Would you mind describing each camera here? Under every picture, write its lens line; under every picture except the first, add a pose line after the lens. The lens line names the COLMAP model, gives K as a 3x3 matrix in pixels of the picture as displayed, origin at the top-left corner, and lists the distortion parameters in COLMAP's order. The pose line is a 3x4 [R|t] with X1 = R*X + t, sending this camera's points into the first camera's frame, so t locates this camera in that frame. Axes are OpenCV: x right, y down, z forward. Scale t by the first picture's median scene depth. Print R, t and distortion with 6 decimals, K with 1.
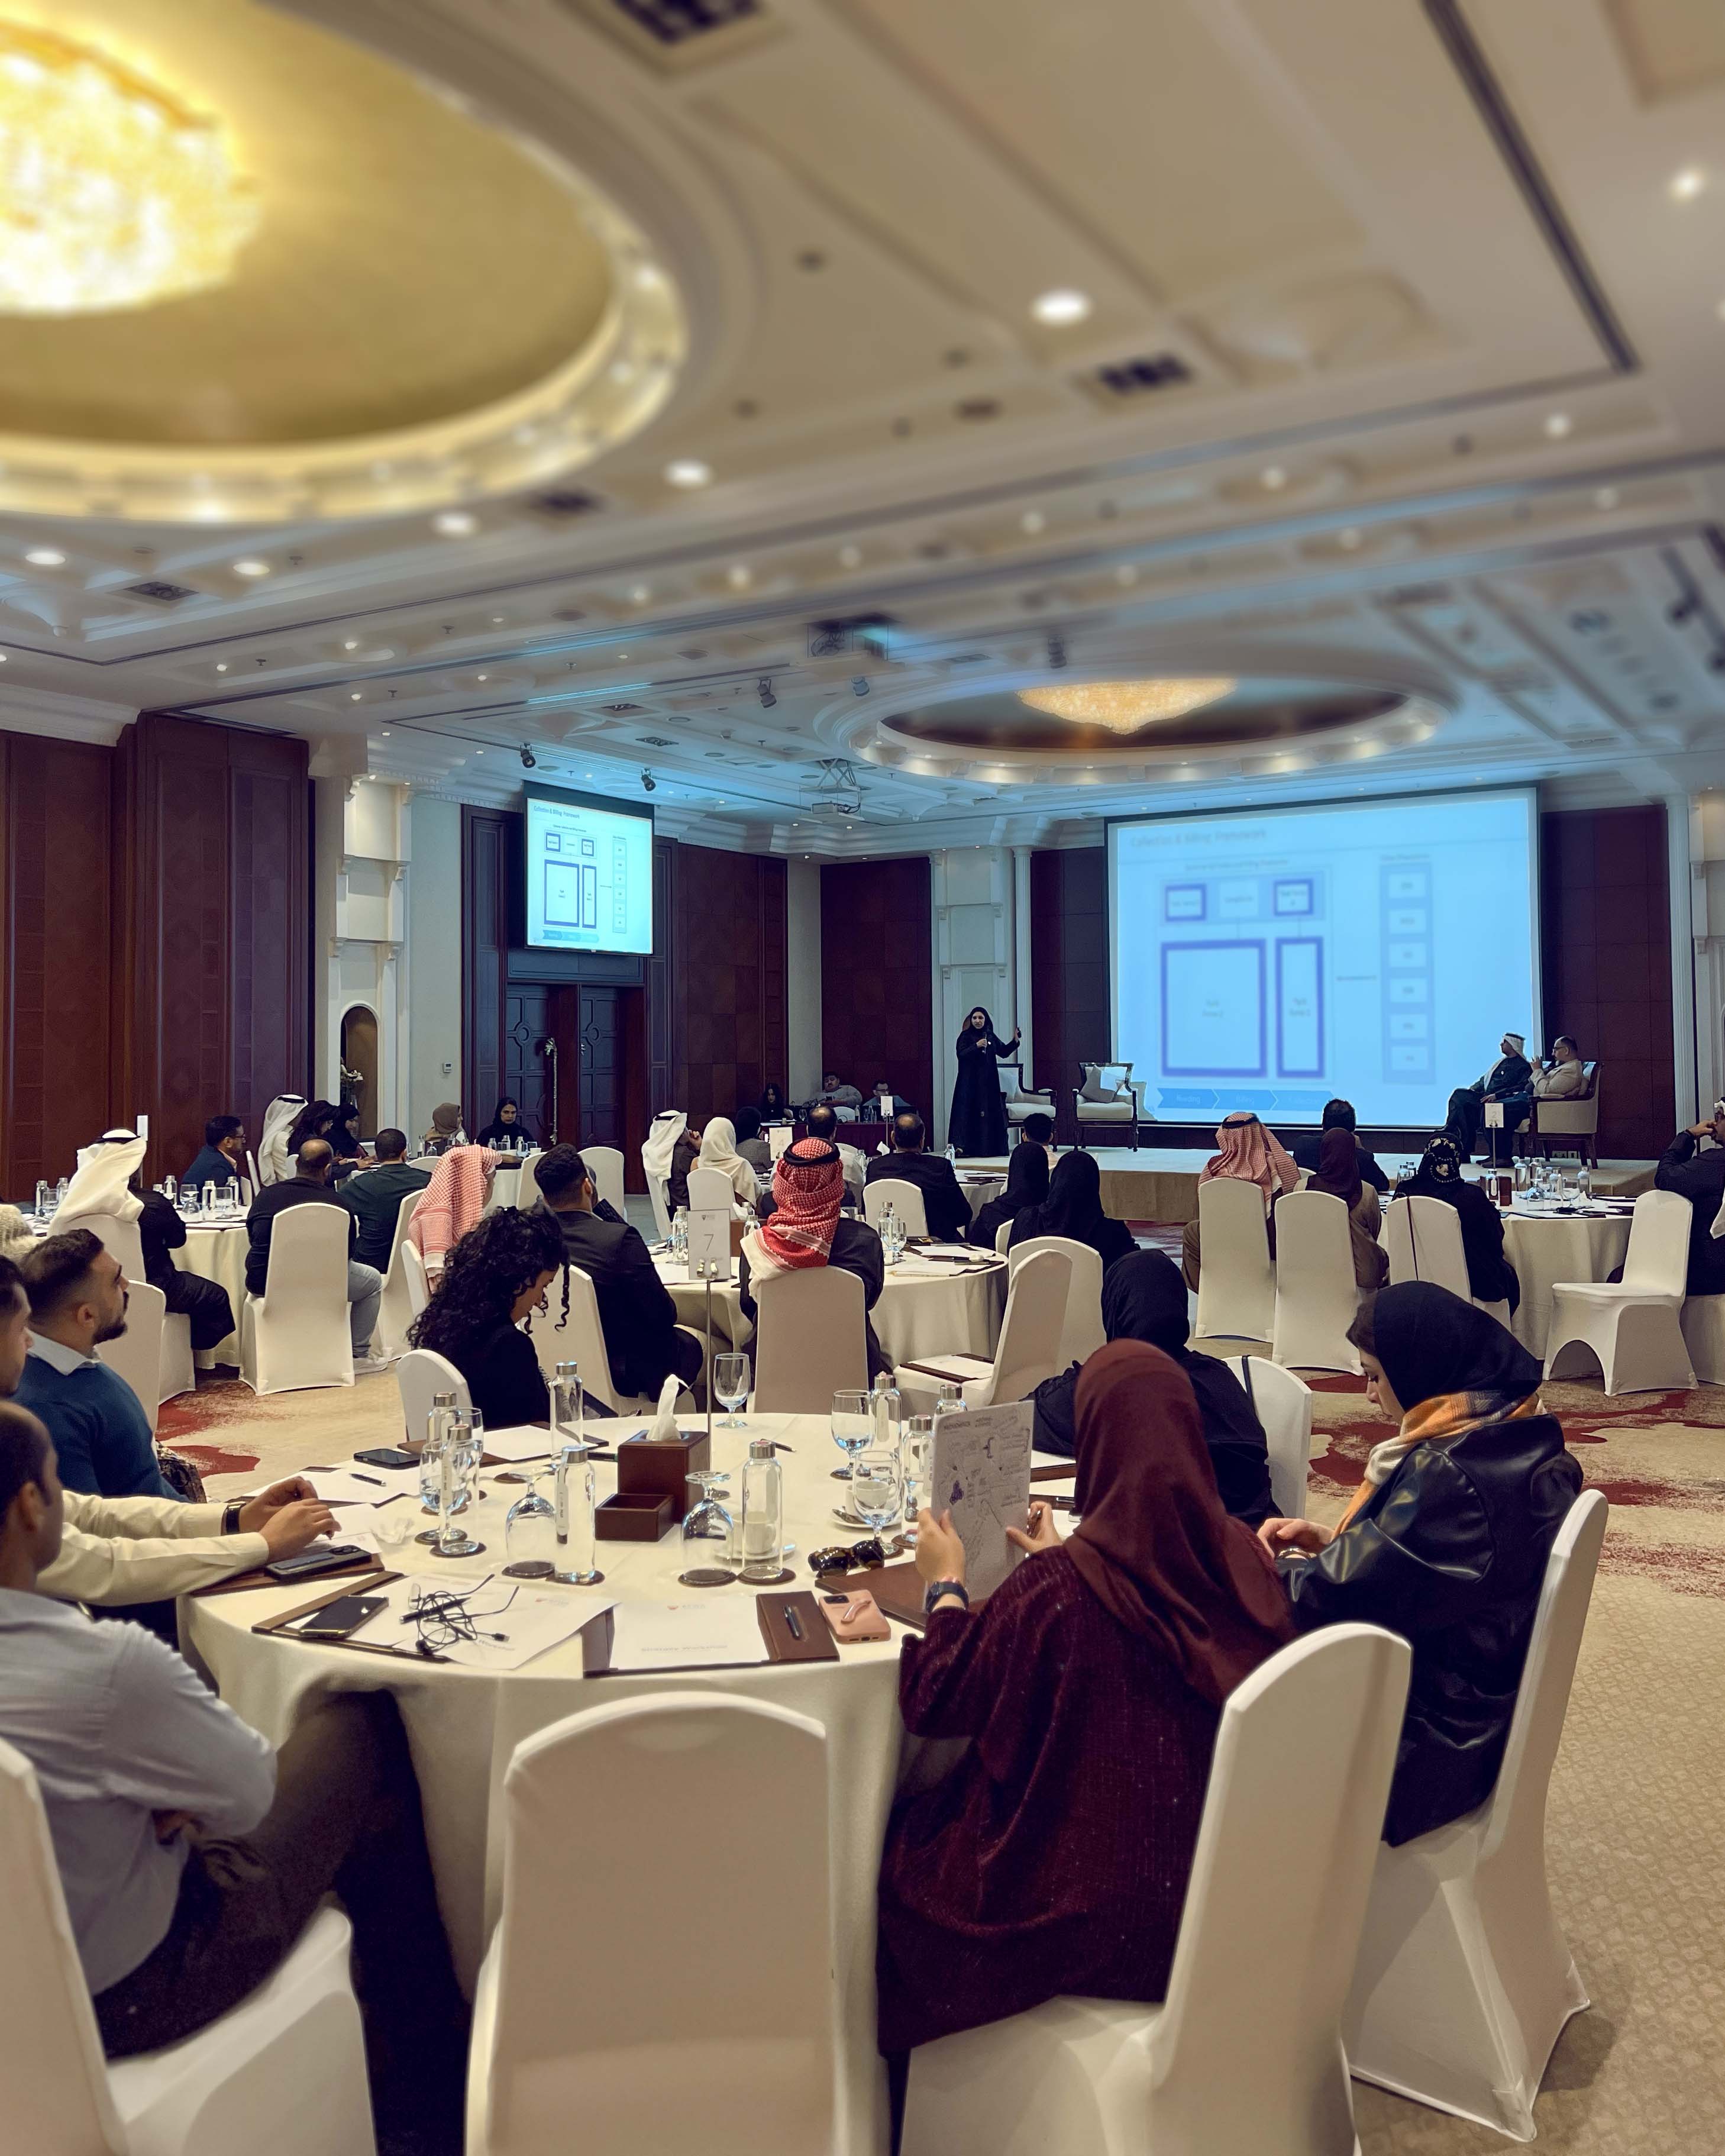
lens RADIAL K [[1777.0, 0, 860.9], [0, 1777.0, 968.6], [0, 0, 1]] dist [0.051409, -0.000587]
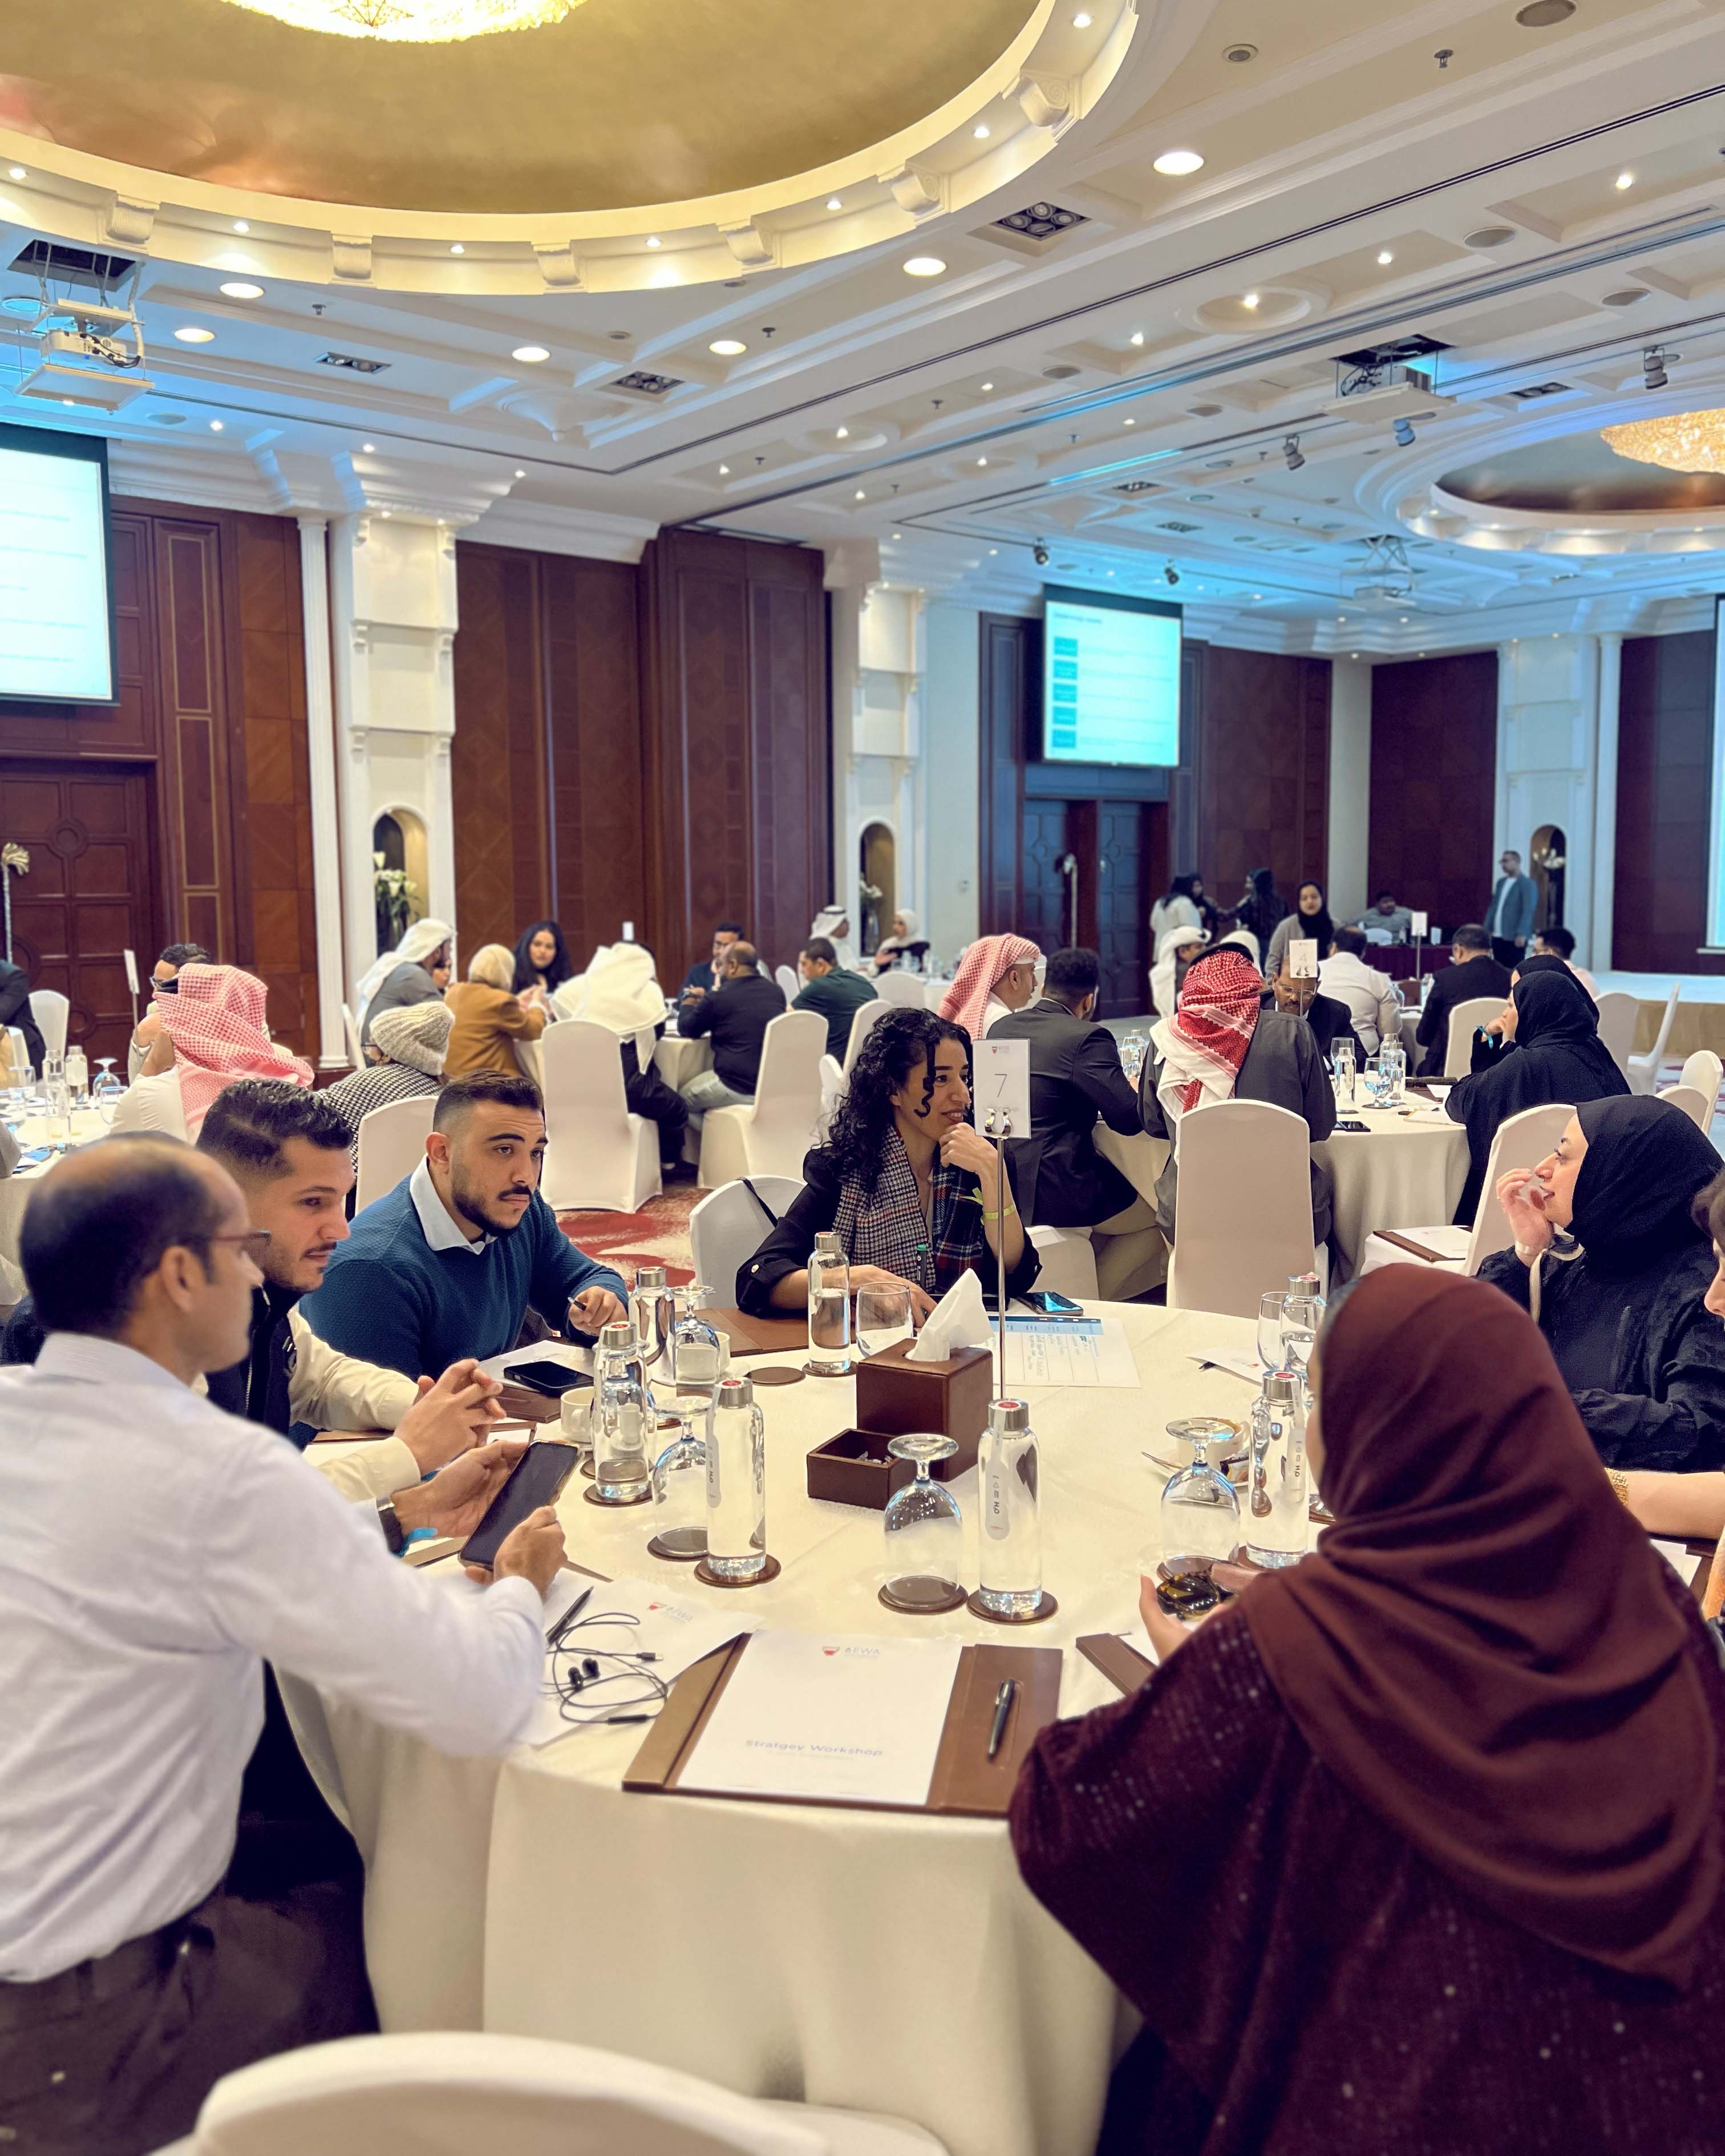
lens RADIAL K [[1727.0, 0, 869.2], [0, 1727.0, 1035.4], [0, 0, 1]] dist [0.089497, -0.173374]
pose [[0.952051, 0.029534, -0.304510, 0.014036], [0.012556, 0.990719, 0.135344, 0.008237], [0.305681, -0.132678, 0.942844, 0.068975]]
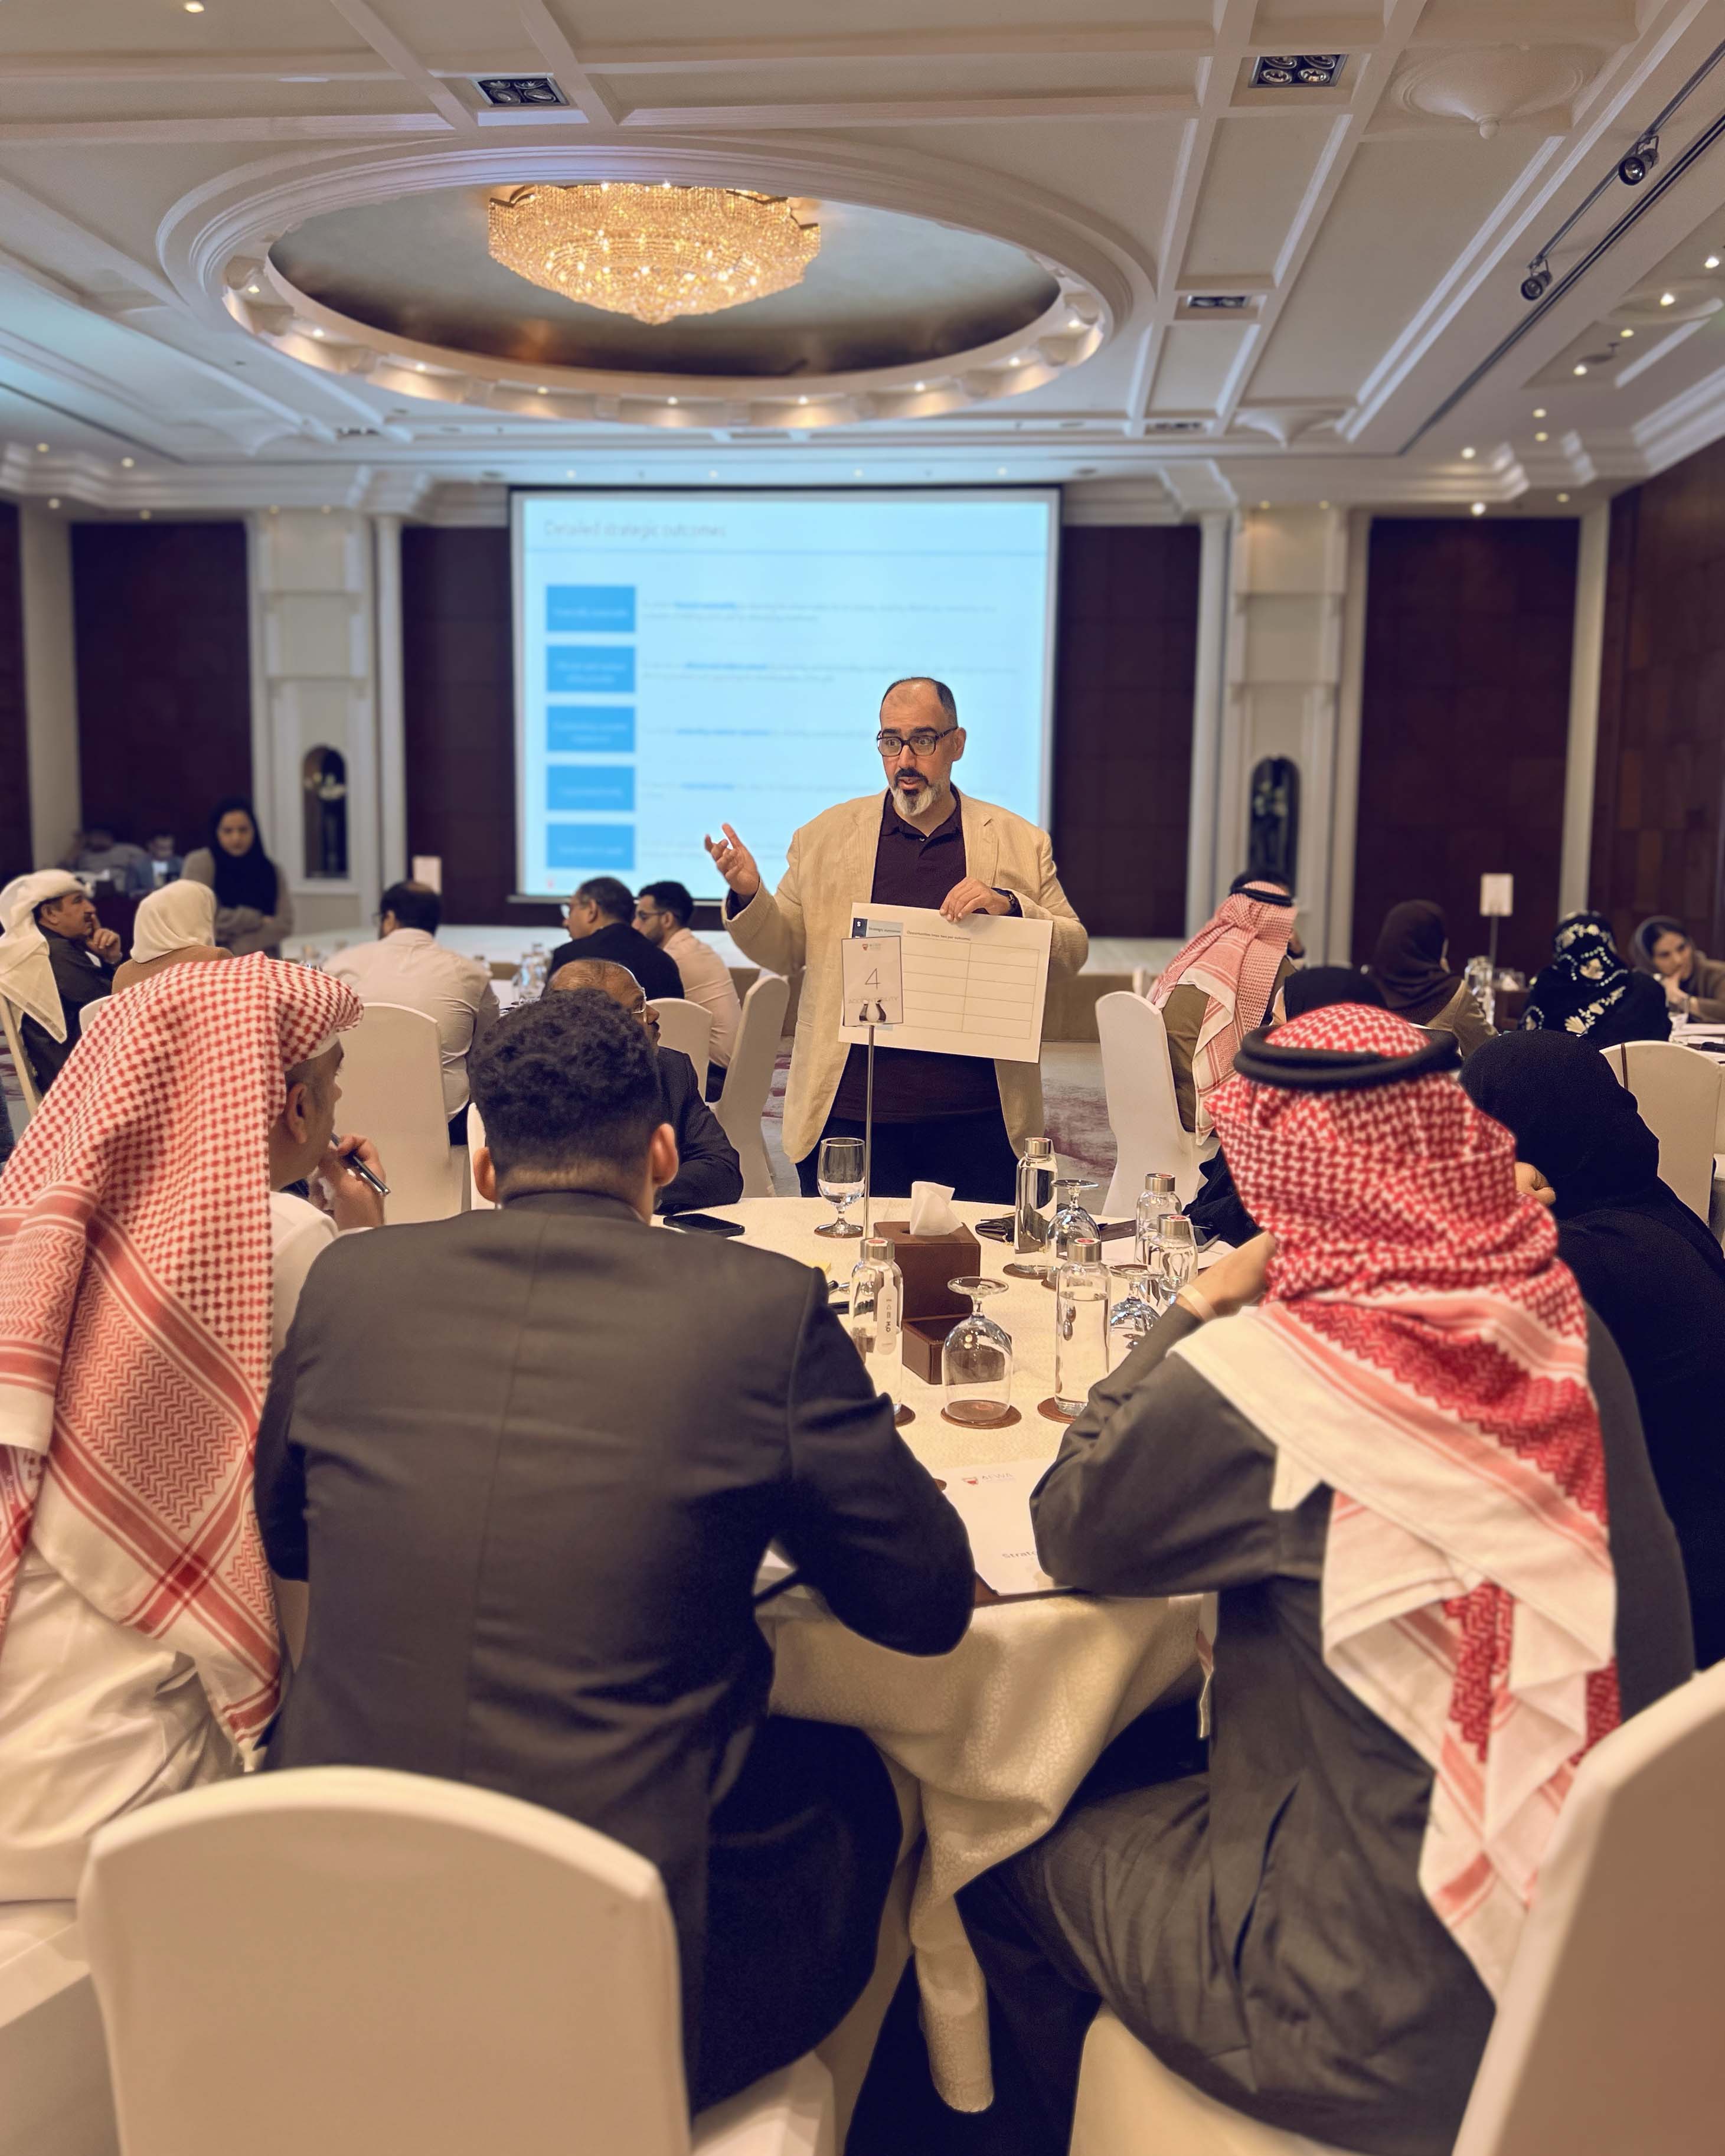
lens RADIAL K [[1788.0, 0, 870.7], [0, 1788.0, 998.1], [0, 0, 1]] dist [0.006686, -0.000961]
pose [[0.893394, -0.024375, 0.448612, -0.083063], [-0.041221, 0.989868, 0.135873, 0.023566], [-0.447378, -0.139881, 0.883338, 0.311200]]
